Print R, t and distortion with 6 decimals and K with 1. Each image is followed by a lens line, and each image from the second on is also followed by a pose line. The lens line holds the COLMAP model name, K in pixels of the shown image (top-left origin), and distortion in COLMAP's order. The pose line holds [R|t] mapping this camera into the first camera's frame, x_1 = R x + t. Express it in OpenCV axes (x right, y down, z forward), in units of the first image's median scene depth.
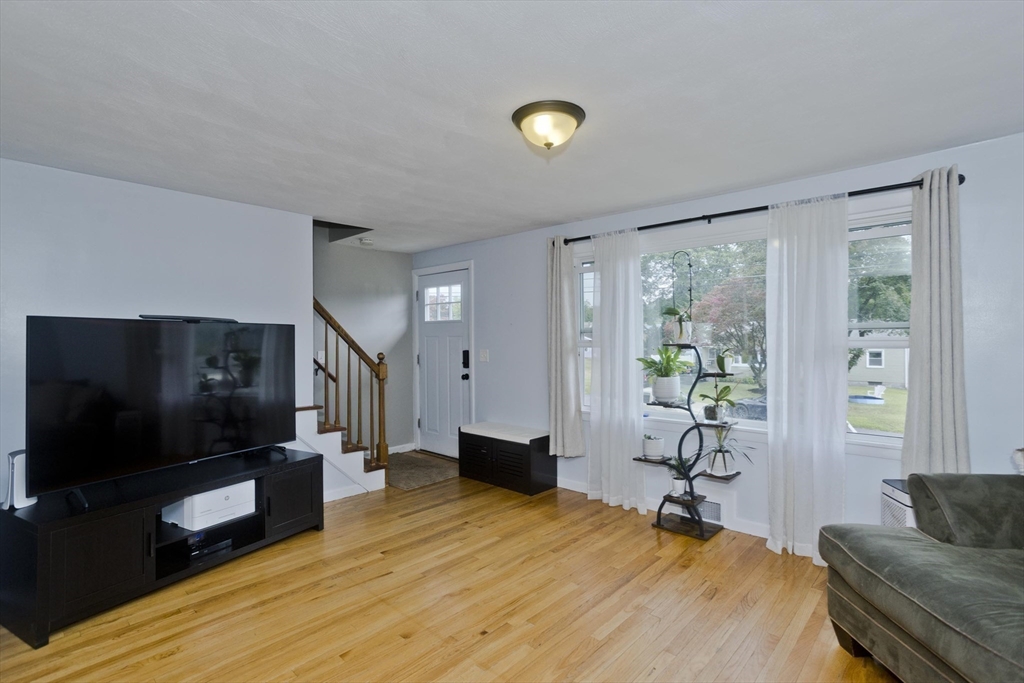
lens RADIAL K [[500.0, 0, 511.2], [0, 500.0, 342.1], [0, 0, 1]] dist [-0.010853, 0.014302]
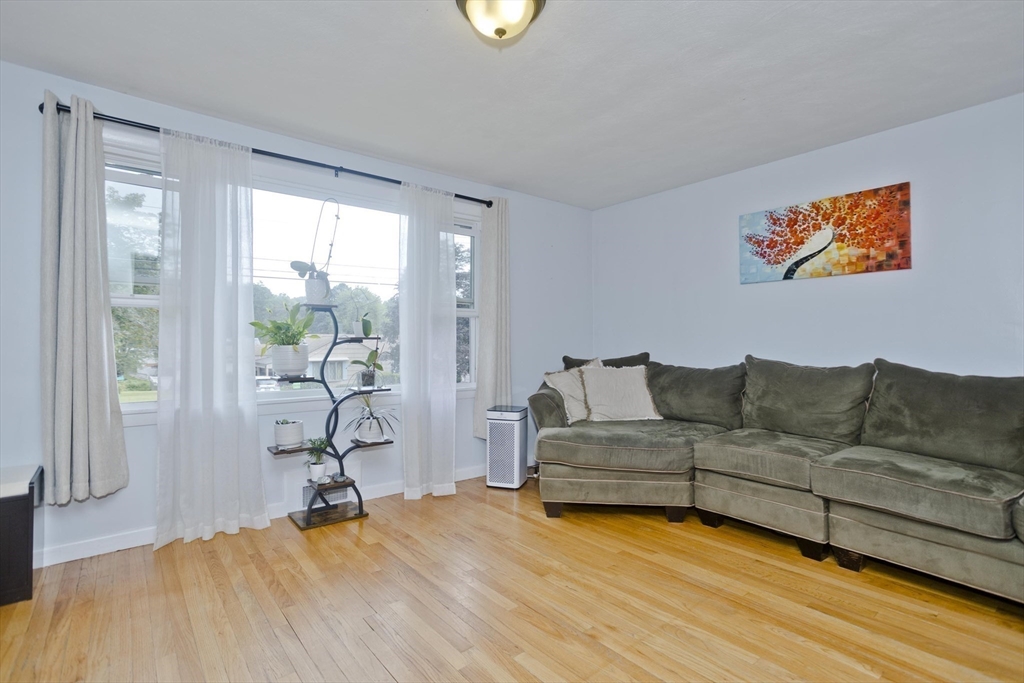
lens RADIAL K [[500.0, 0, 512.8], [0, 500.0, 337.2], [0, 0, 1]] dist [-0.010853, 0.014302]
pose [[0.139415, 0.013372, 0.990144, -0.465658], [0.004004, 0.999893, -0.014068, 0.072487], [-0.990226, 0.005926, 0.139347, 0.553576]]
